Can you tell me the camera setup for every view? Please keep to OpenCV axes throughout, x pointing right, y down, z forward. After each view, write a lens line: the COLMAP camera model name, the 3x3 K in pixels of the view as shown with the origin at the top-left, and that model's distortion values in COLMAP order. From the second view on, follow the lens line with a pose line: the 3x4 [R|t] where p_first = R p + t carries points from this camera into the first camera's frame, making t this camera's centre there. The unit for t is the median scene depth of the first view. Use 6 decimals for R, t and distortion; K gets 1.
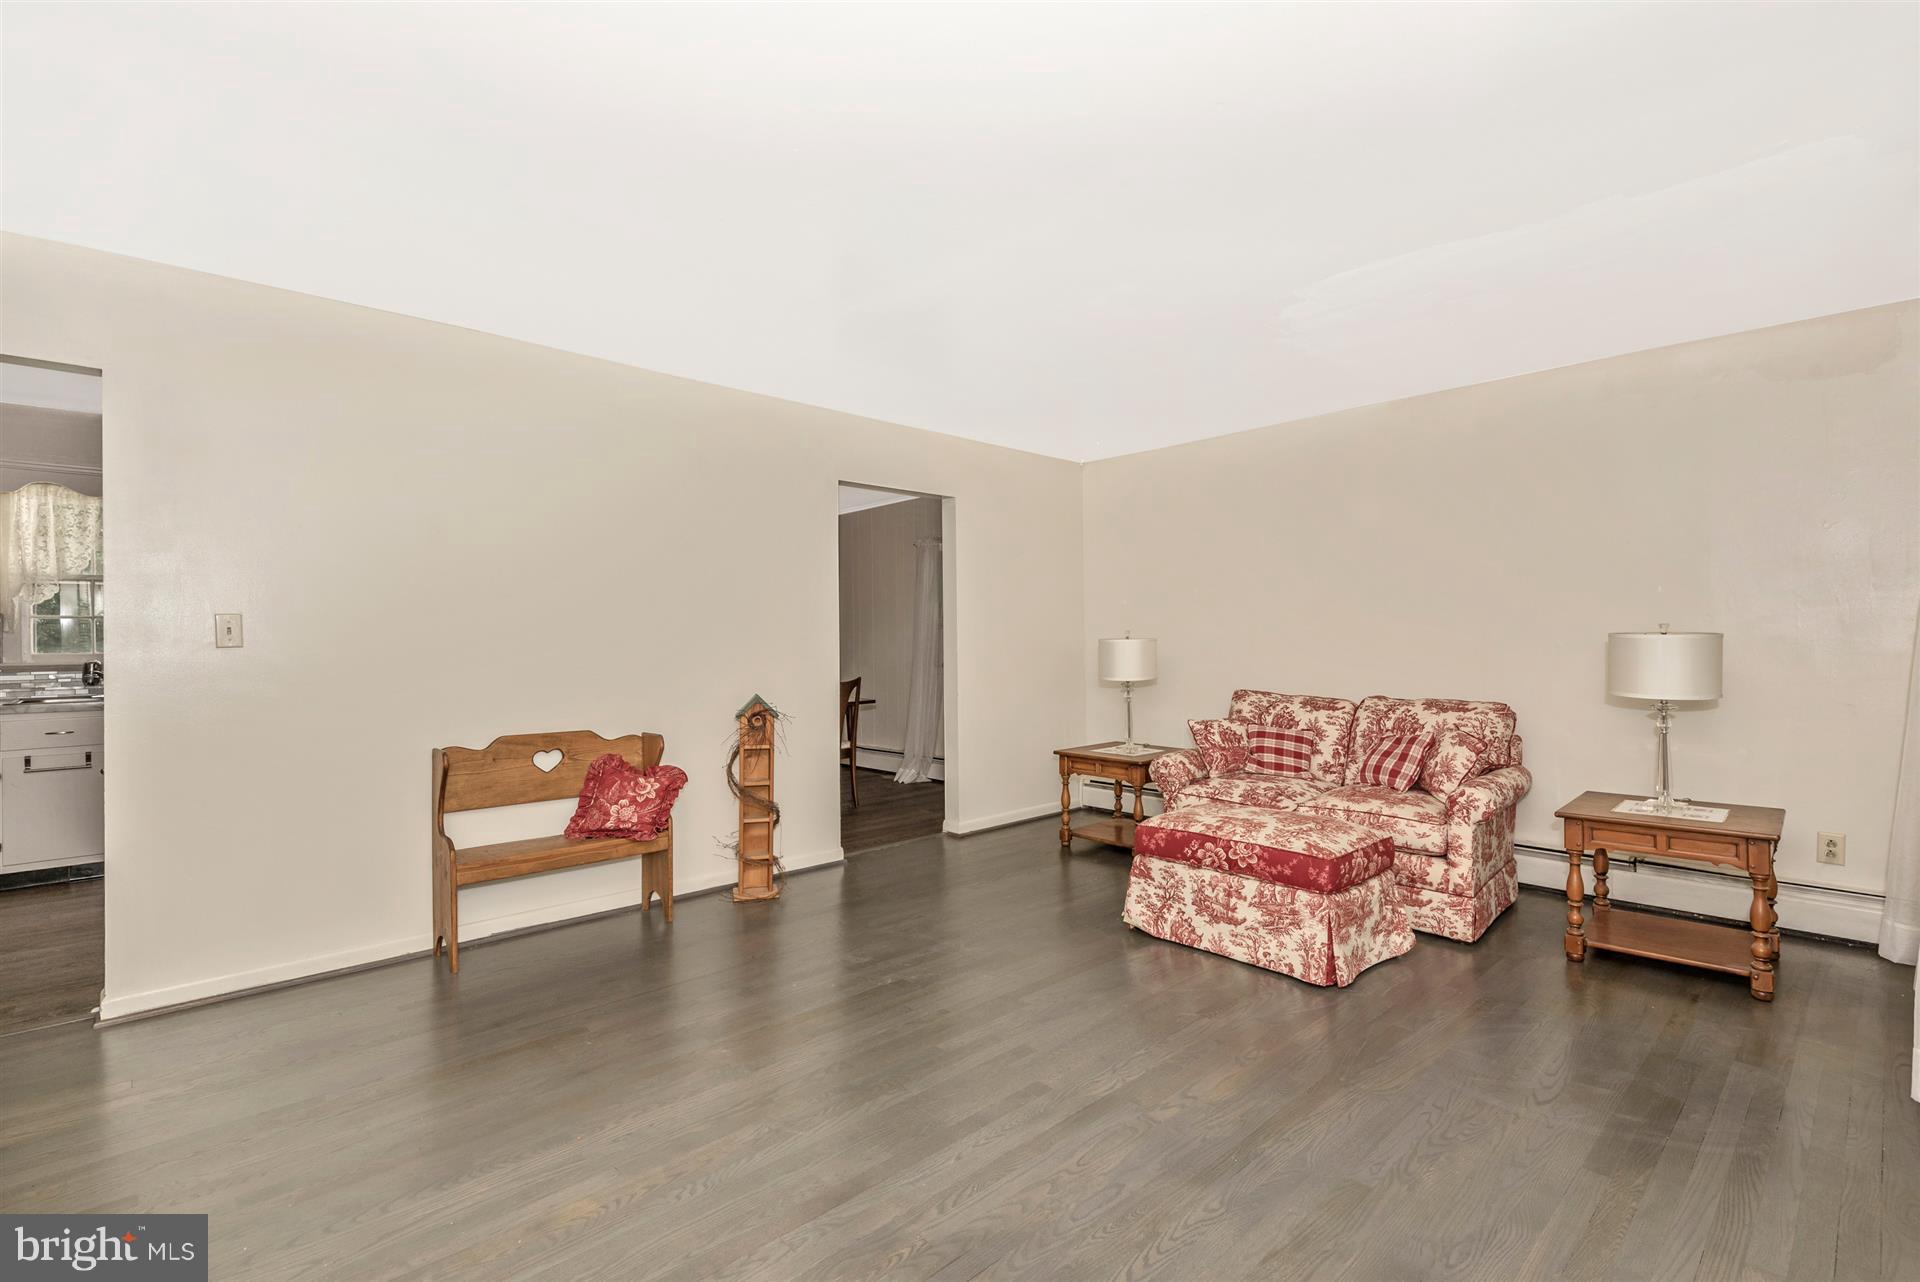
lens RADIAL K [[866.4, 0, 962.7], [0, 866.4, 637.9], [0, 0, 1]] dist [0.044134, -0.024034]
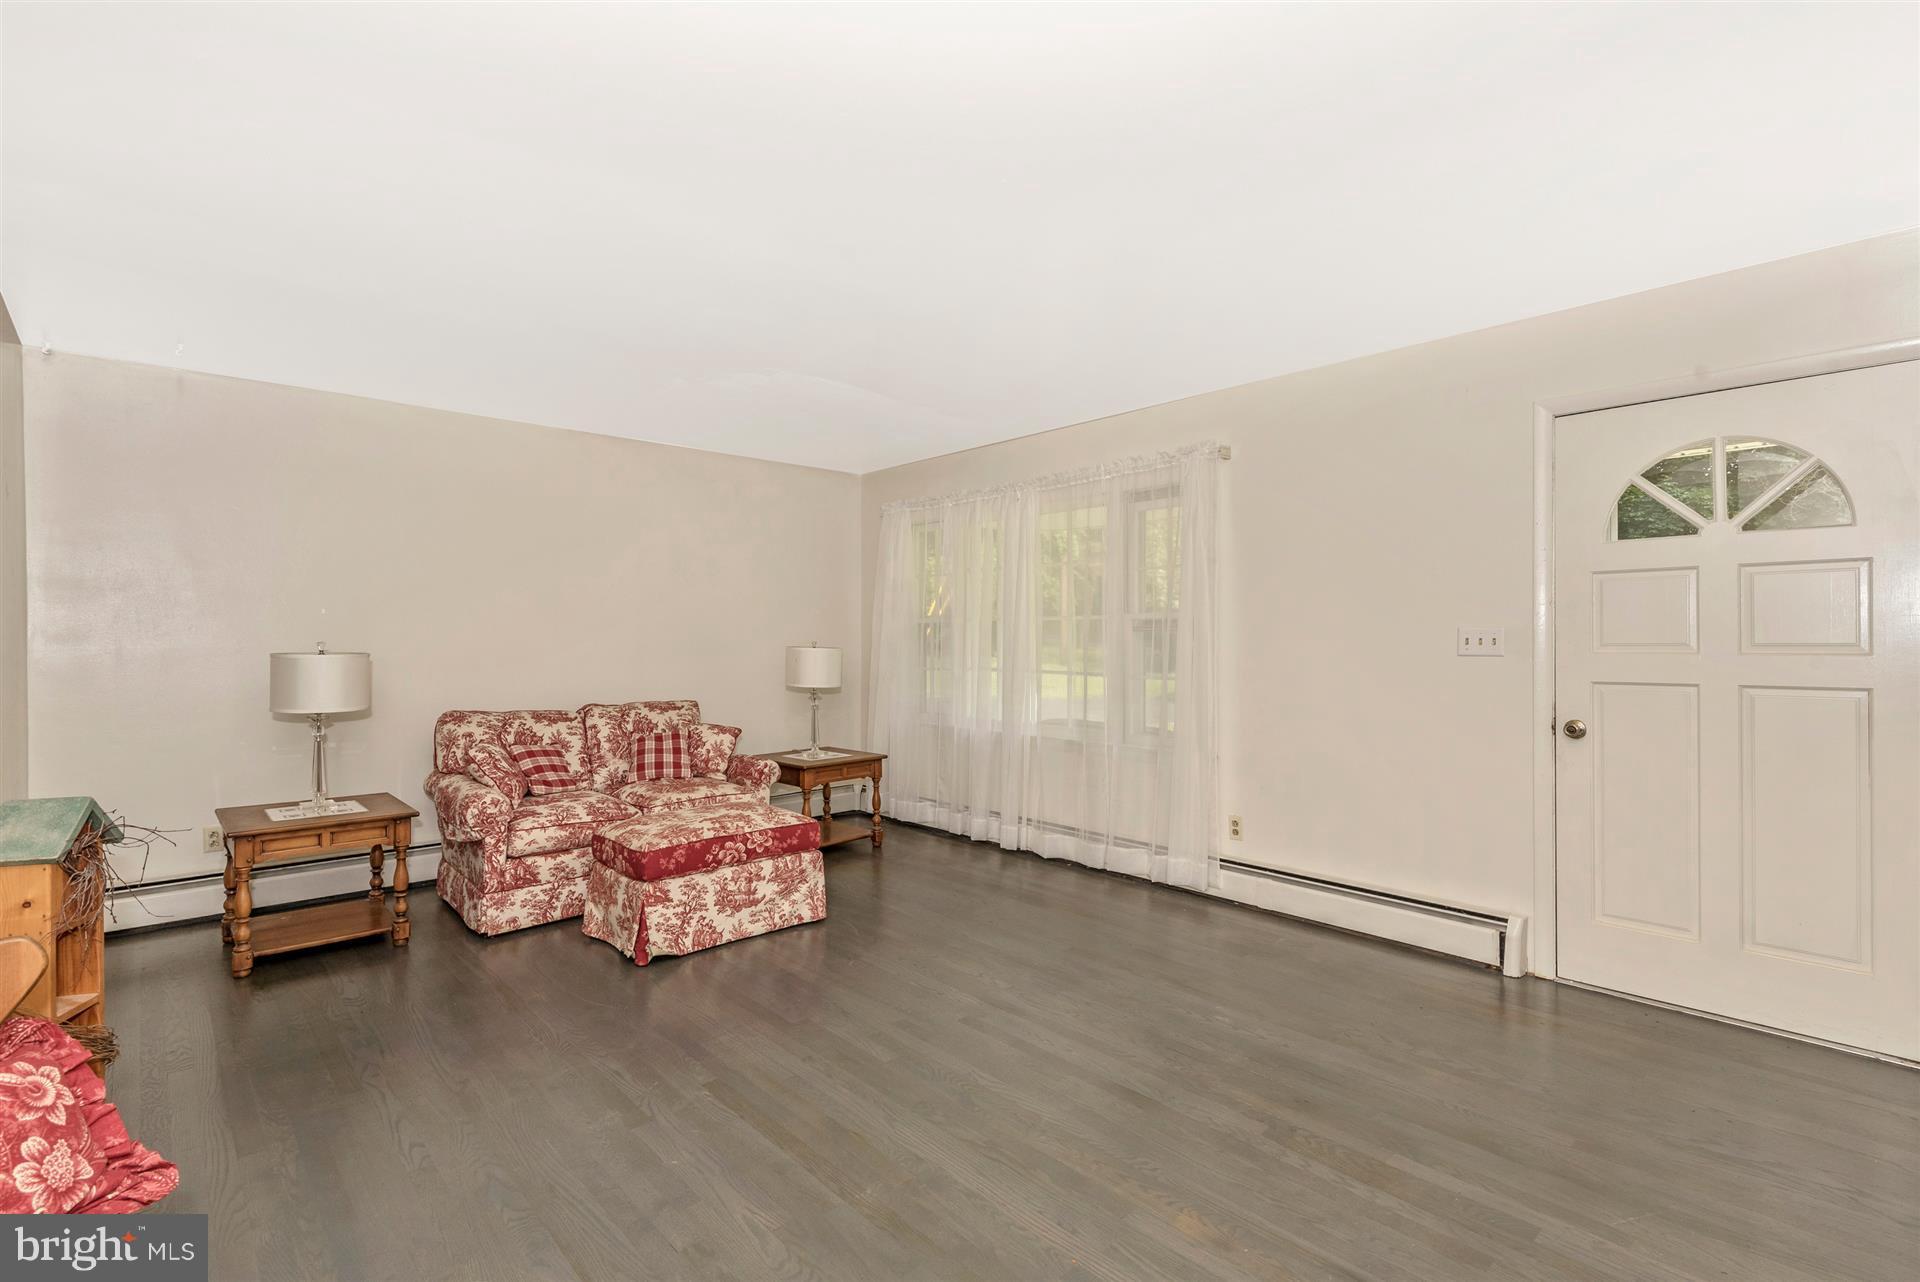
lens RADIAL K [[866.4, 0, 962.7], [0, 866.4, 637.9], [0, 0, 1]] dist [0.044134, -0.024034]
pose [[0.005586, 0.009803, 0.999936, -0.778953], [-0.003584, 0.999946, -0.009783, -0.009387], [-0.999978, -0.003529, 0.005621, 0.681216]]
